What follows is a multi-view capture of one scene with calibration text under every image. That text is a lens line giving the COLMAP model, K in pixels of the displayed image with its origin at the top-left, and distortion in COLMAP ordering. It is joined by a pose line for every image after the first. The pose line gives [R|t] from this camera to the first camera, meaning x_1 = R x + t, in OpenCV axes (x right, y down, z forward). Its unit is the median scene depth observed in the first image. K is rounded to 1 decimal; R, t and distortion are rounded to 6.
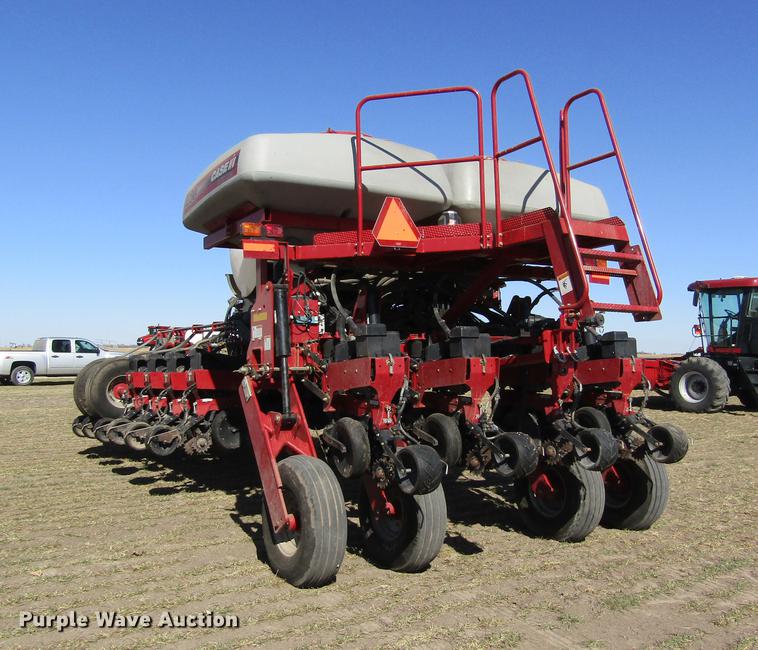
lens RADIAL K [[767.9, 0, 379.0], [0, 767.9, 325.0], [0, 0, 1]] dist [-0.018760, -0.003381]
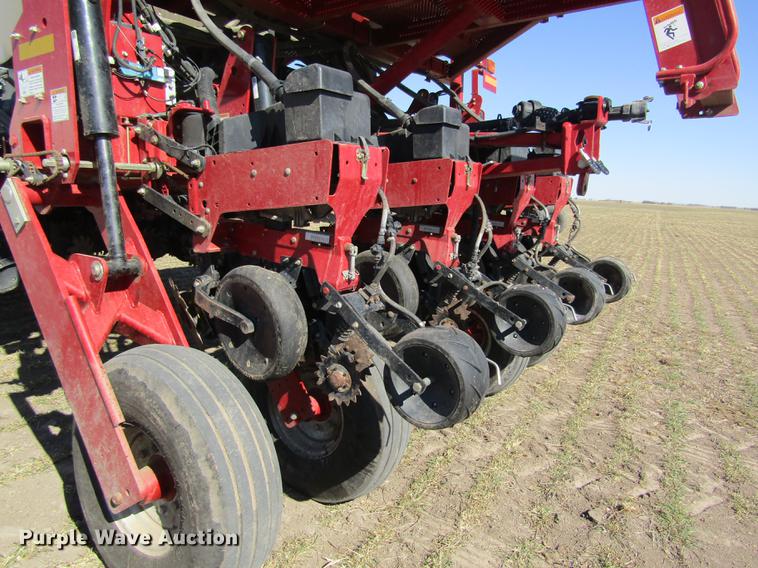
lens RADIAL K [[531.1, 0, 379.0], [0, 531.1, 284.0], [0, 0, 1]] dist [-0.016649, 0.007918]
pose [[0.913292, -0.039063, 0.405428, -0.104920], [-0.051683, 0.976230, 0.210486, 0.052389], [-0.404013, -0.213189, 0.889564, 0.631649]]
